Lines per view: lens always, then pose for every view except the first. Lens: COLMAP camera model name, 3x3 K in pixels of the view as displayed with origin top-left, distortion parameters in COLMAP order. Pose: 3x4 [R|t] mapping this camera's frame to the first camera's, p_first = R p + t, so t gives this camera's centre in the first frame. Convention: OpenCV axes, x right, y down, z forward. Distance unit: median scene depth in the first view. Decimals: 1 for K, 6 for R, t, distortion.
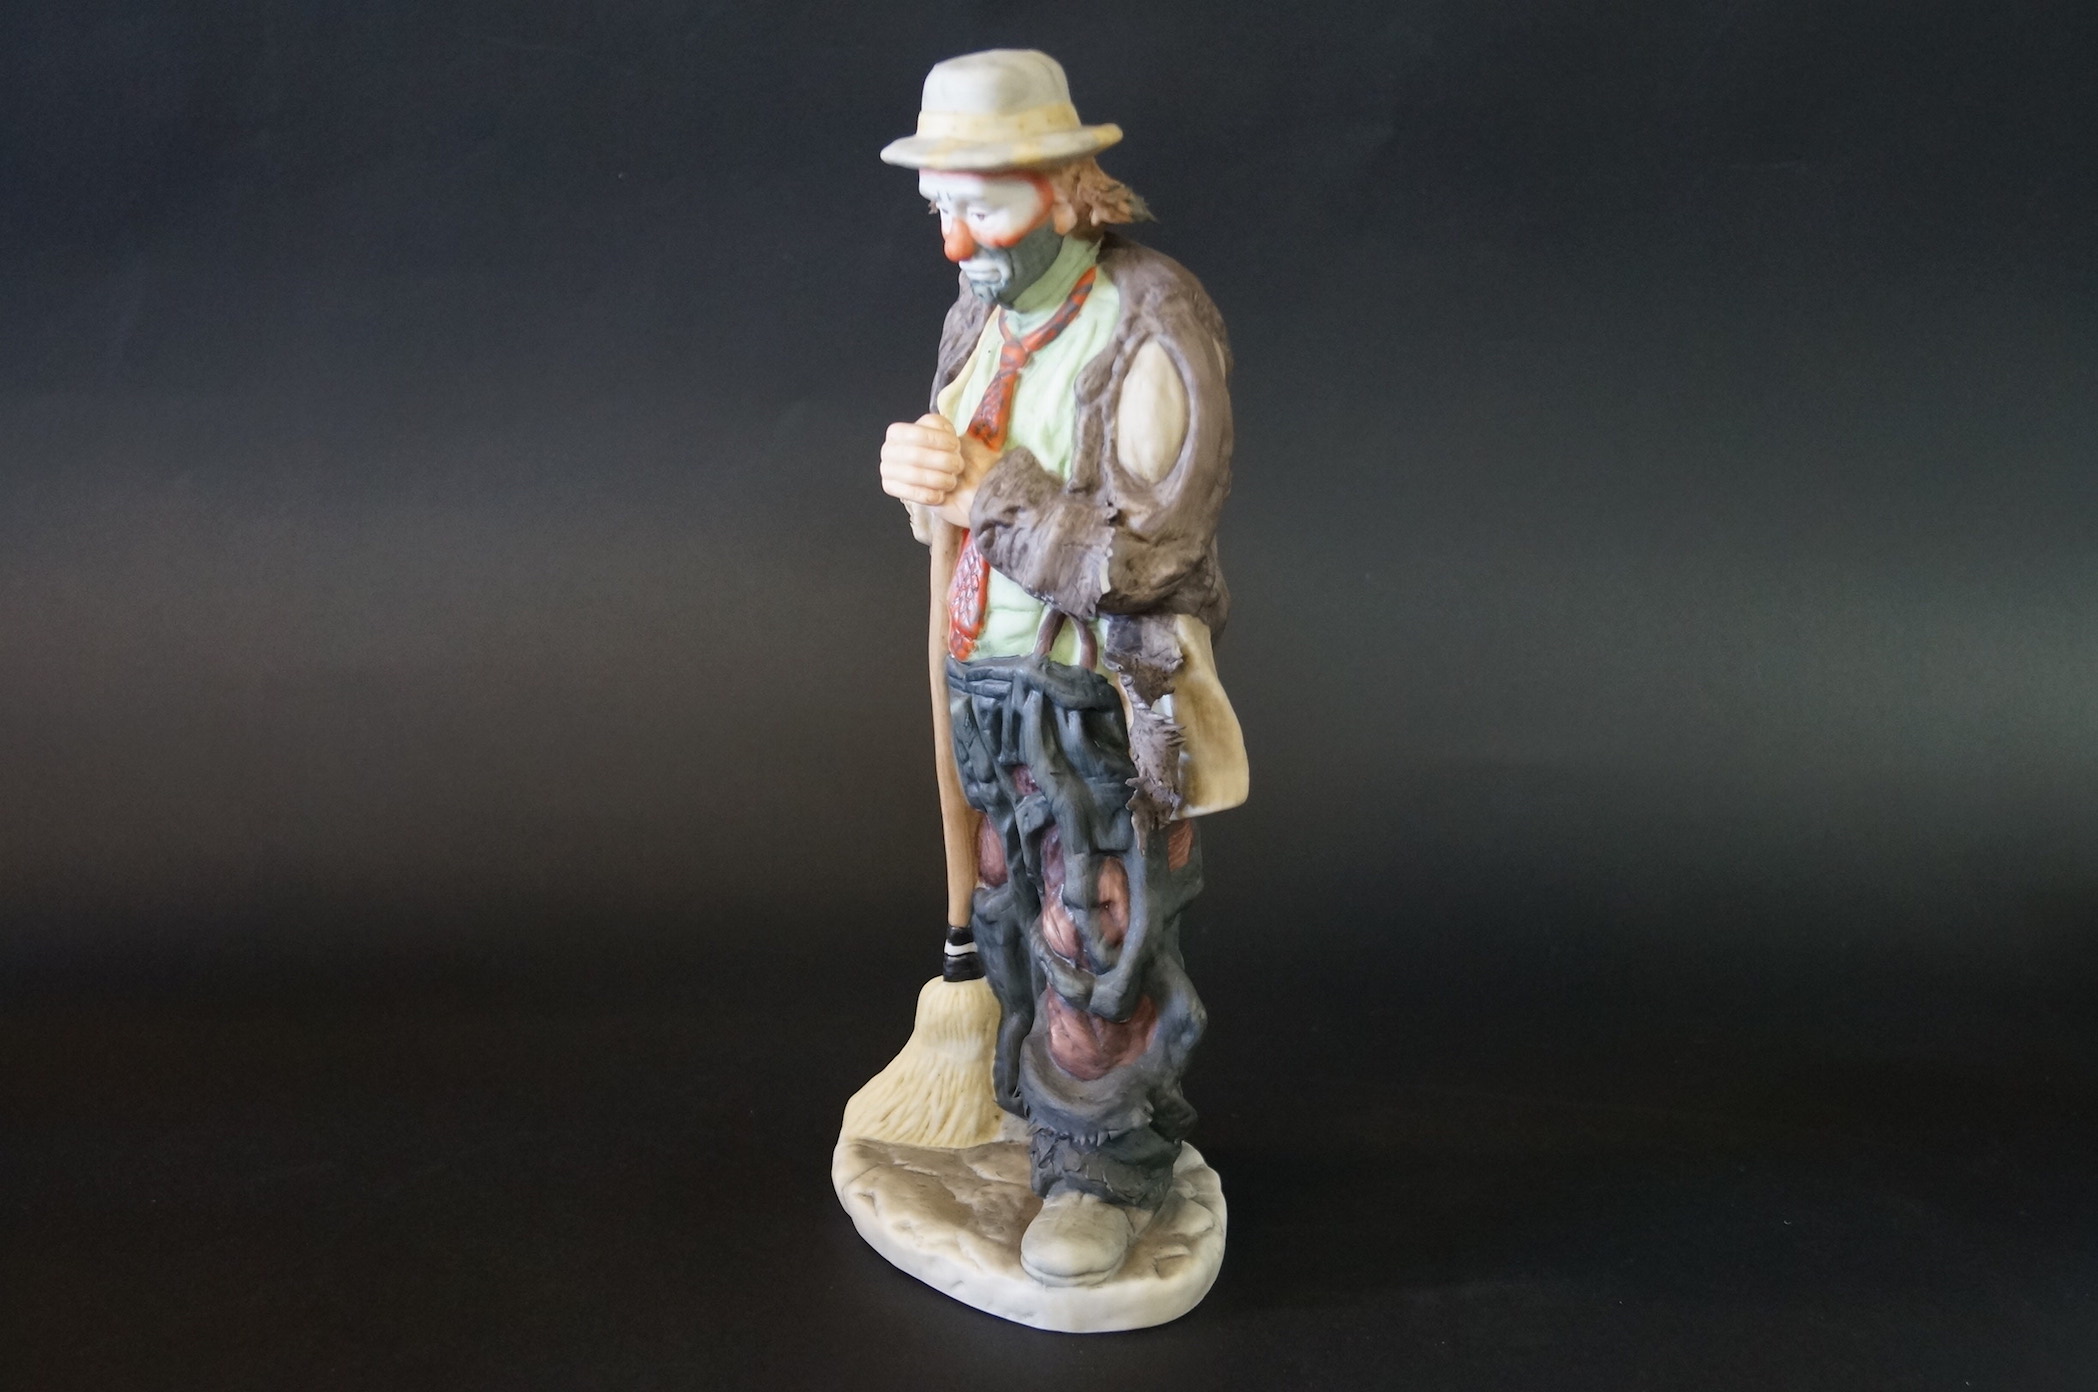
lens RADIAL K [[2569.2, 0, 1038.7], [0, 2569.2, 684.3], [0, 0, 1]] dist [-0.045523, 0.000000]
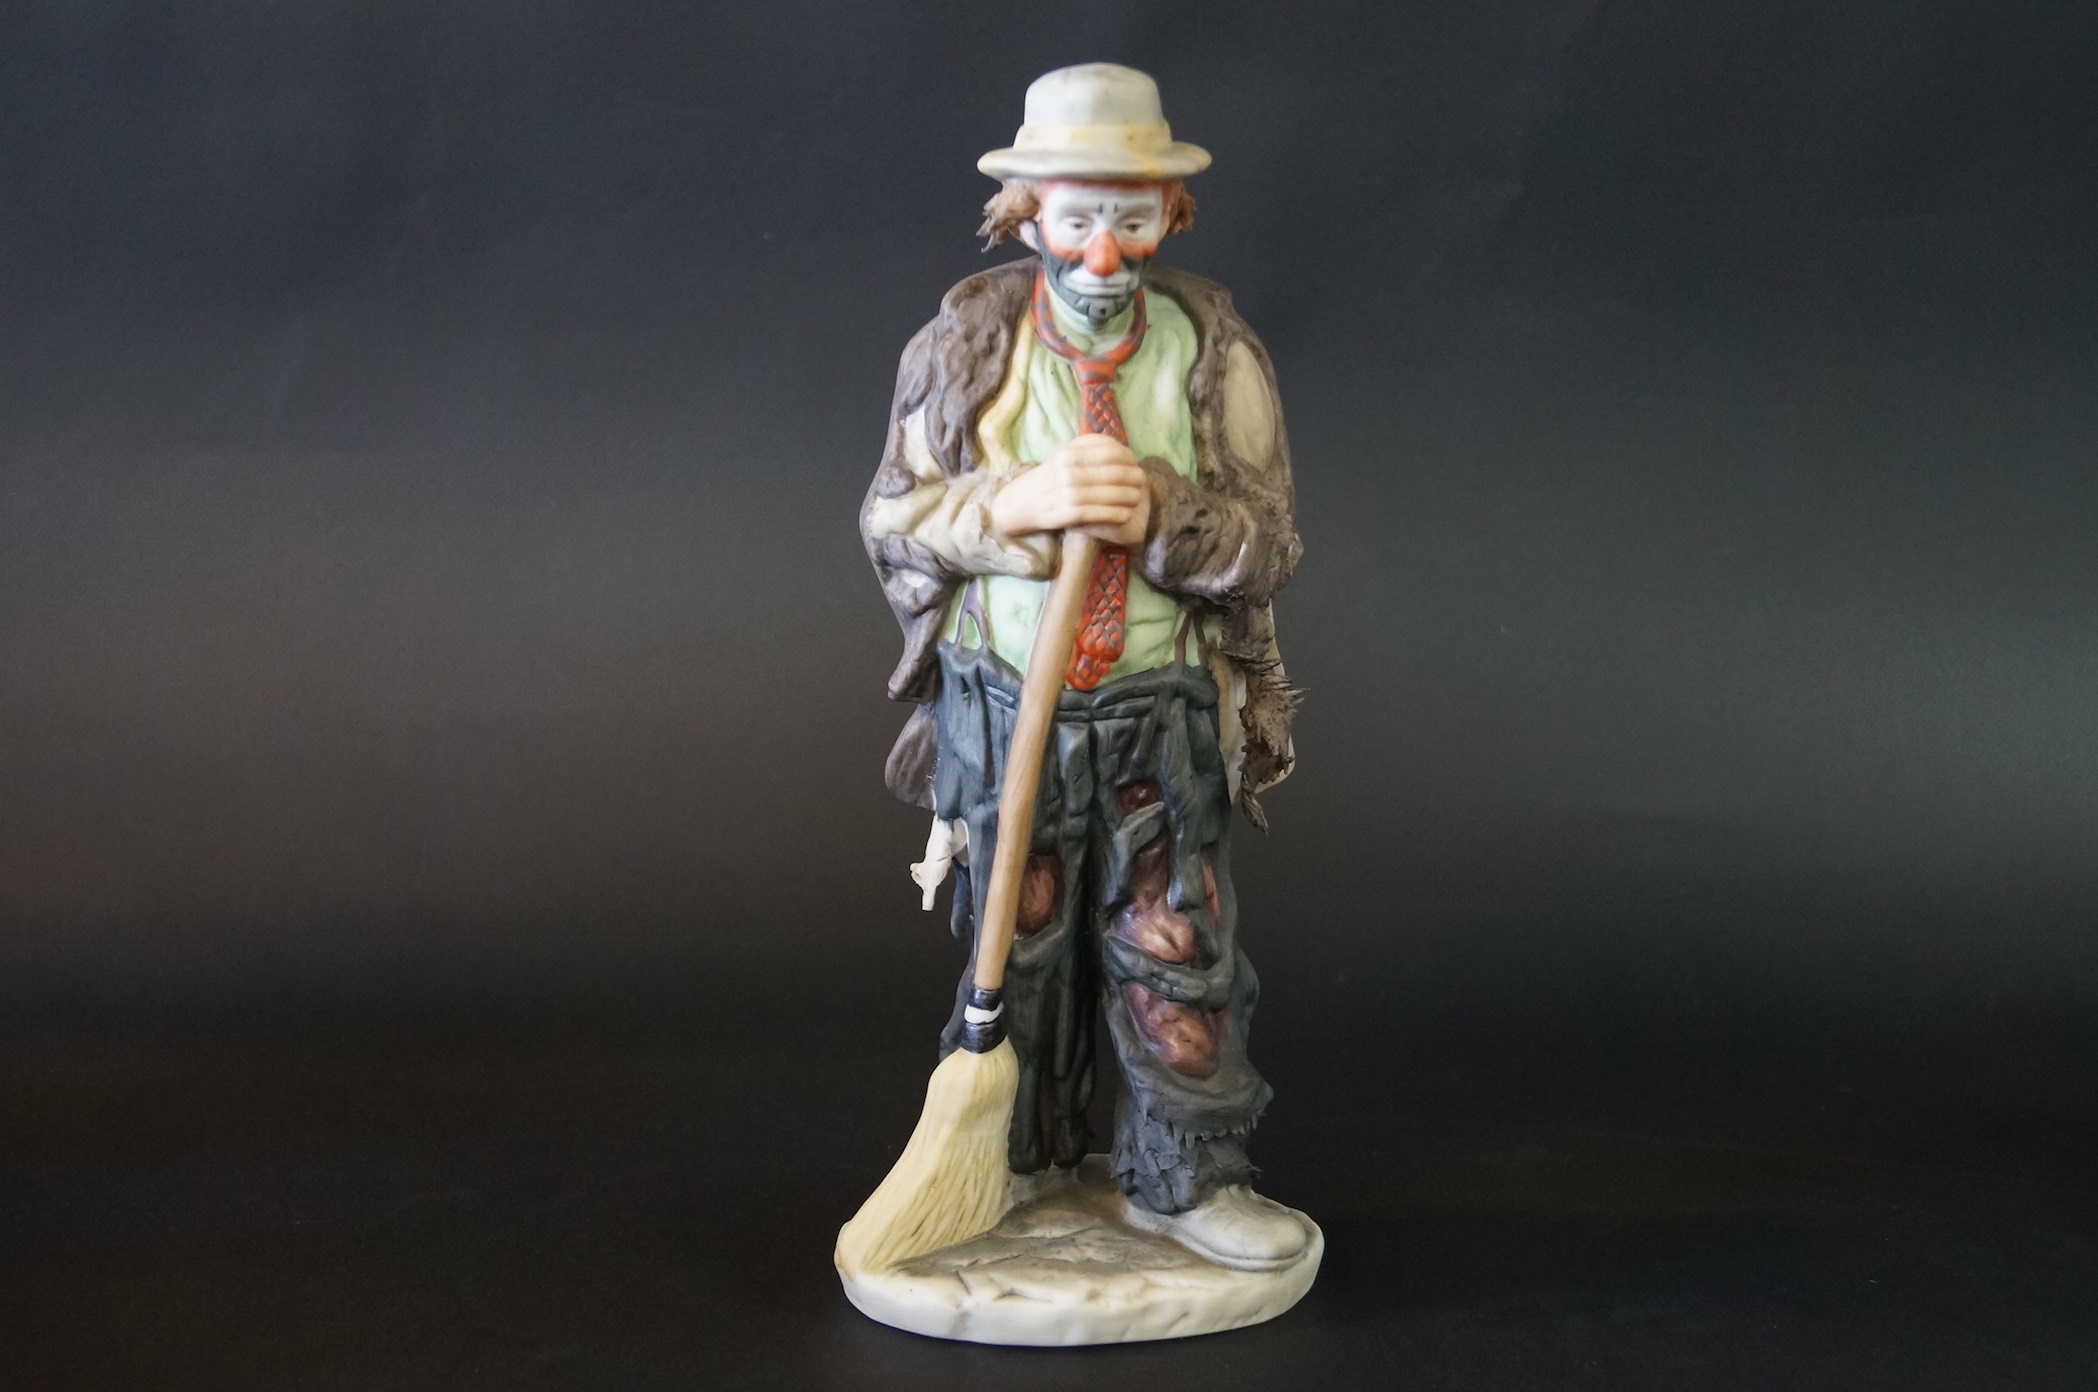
lens RADIAL K [[2569.2, 0, 1051.5], [0, 2569.2, 703.2], [0, 0, 1]] dist [-0.045523, 0.000000]
pose [[0.546925, -0.174274, 0.818841, -0.820017], [0.217874, 0.974020, 0.061777, -0.065834], [-0.808334, 0.144617, 0.570686, 0.450246]]
